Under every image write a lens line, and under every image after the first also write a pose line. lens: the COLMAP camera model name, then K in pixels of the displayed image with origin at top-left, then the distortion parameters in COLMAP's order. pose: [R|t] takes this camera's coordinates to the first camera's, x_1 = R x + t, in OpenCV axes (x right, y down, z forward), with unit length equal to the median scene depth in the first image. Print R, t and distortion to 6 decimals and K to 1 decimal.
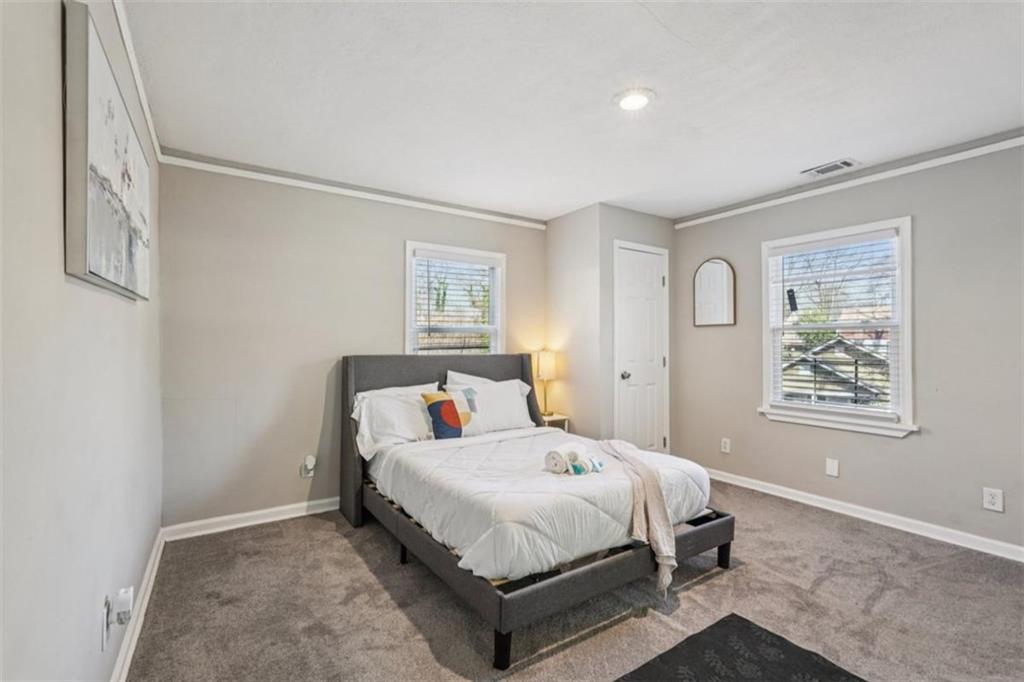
lens RADIAL K [[456.8, 0, 504.3], [0, 456.8, 345.0], [0, 0, 1]] dist [-0.012319, 0.006361]
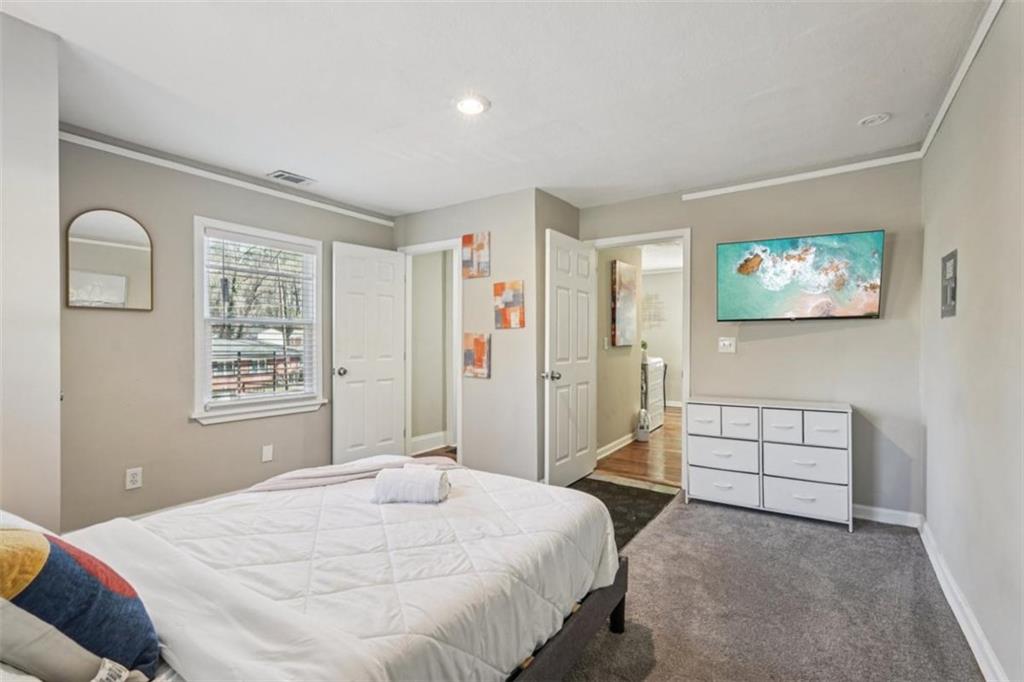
lens RADIAL K [[456.8, 0, 519.0], [0, 456.8, 339.2], [0, 0, 1]] dist [-0.012319, 0.006361]
pose [[-0.390593, 0.000889, 0.920563, -0.502492], [-0.003947, 0.999989, -0.002640, 0.001952], [-0.920555, -0.004665, -0.390585, 0.892662]]
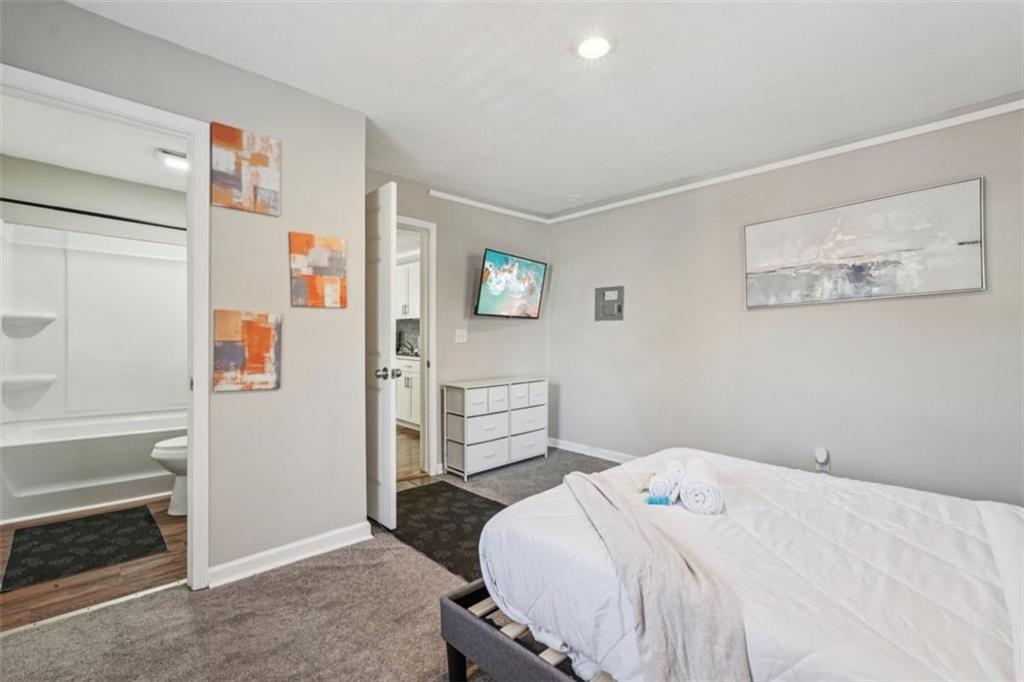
lens RADIAL K [[456.8, 0, 510.0], [0, 456.8, 343.5], [0, 0, 1]] dist [-0.012319, 0.006361]
pose [[-0.982355, -0.002729, -0.187007, 0.417861], [-0.003283, 0.999991, 0.002651, 0.027842], [0.186998, 0.003219, -0.982355, 1.263355]]
